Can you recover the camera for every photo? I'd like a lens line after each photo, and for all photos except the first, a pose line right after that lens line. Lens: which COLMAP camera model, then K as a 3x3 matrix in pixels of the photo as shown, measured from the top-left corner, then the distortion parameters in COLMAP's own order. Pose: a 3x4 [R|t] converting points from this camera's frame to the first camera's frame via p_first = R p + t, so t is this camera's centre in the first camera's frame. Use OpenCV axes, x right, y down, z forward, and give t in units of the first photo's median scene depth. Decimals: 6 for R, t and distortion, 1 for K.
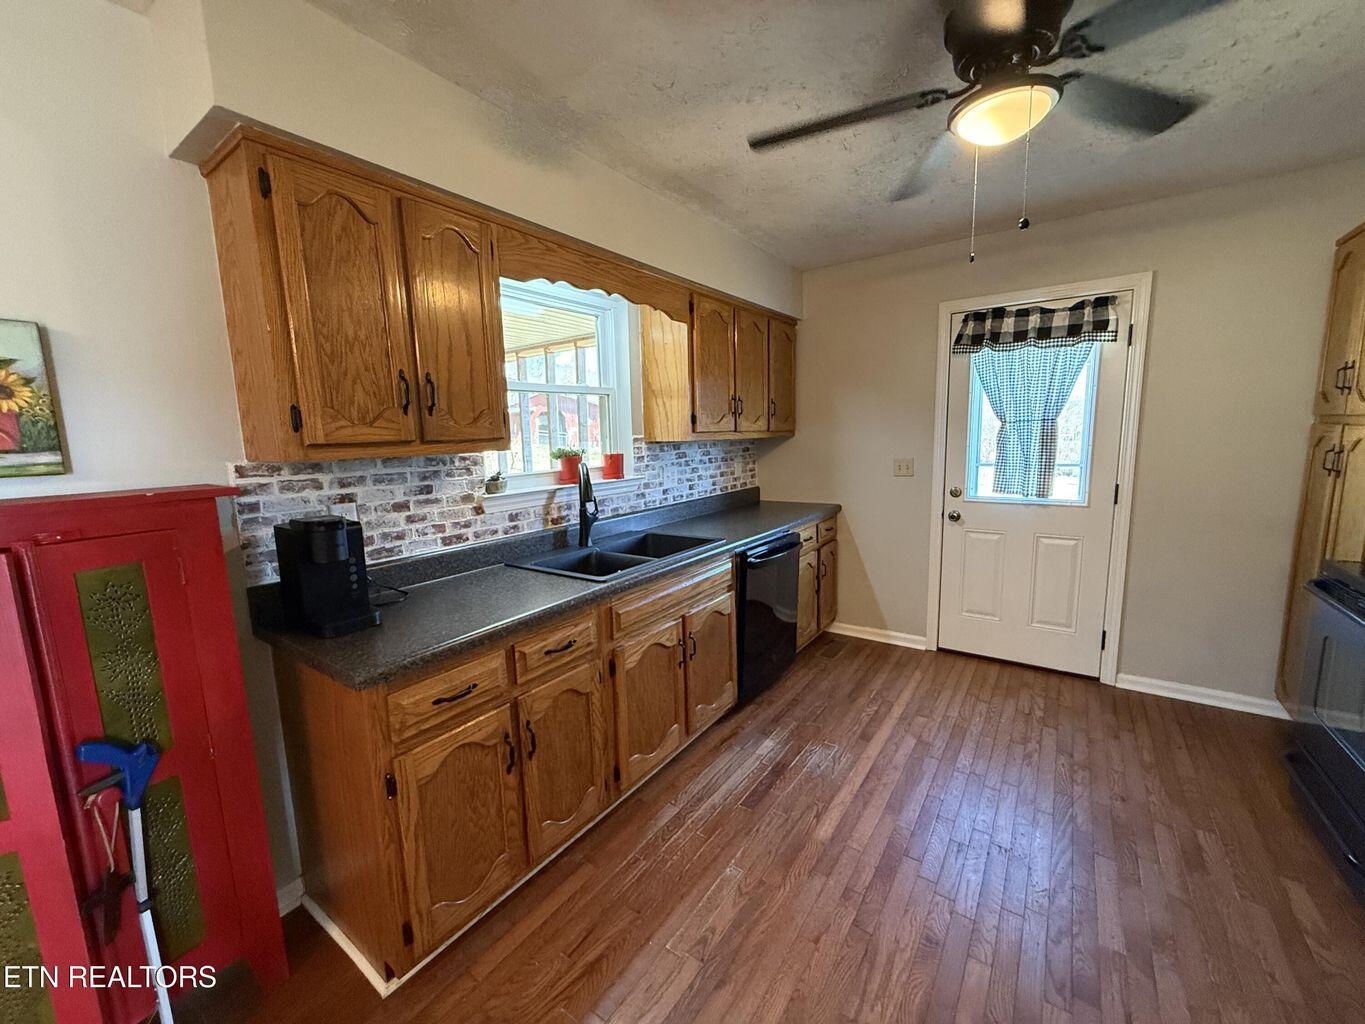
lens RADIAL K [[542.9, 0, 687.4], [0, 542.9, 511.5], [0, 0, 1]] dist [0.022180, 0.000151]
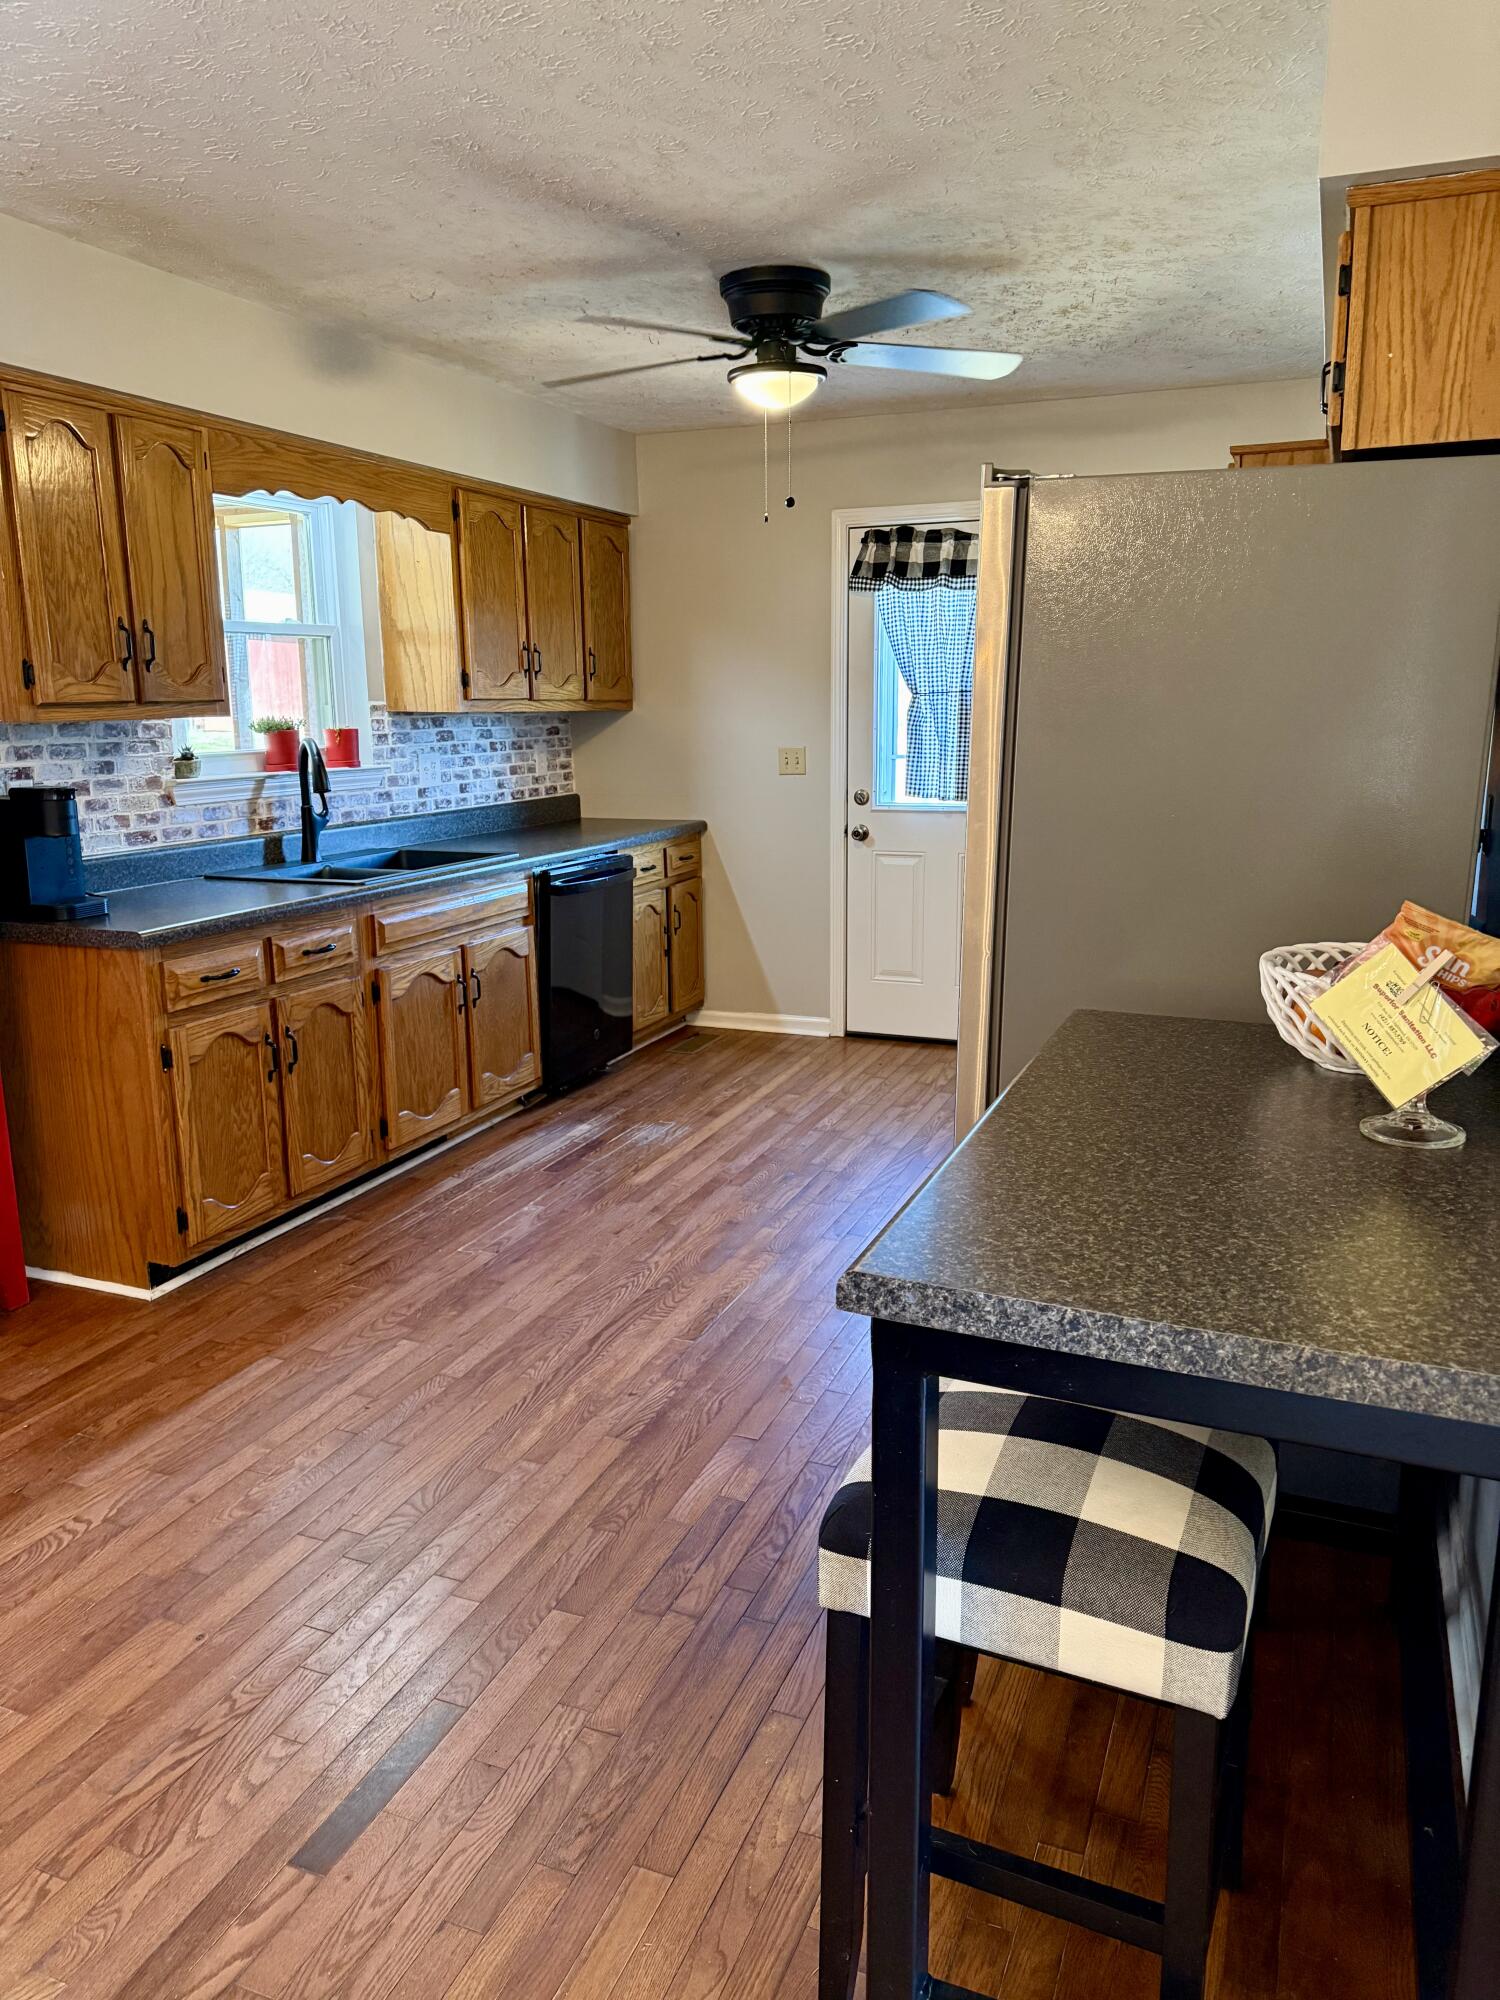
lens RADIAL K [[1405.4, 0, 763.8], [0, 1405.4, 993.9], [0, 0, 1]] dist [0.082779, -0.071177]
pose [[0.974247, -0.029559, 0.223540, -0.035107], [0.016513, 0.998061, 0.060008, 0.135121], [-0.224880, -0.054771, 0.972846, -0.912296]]
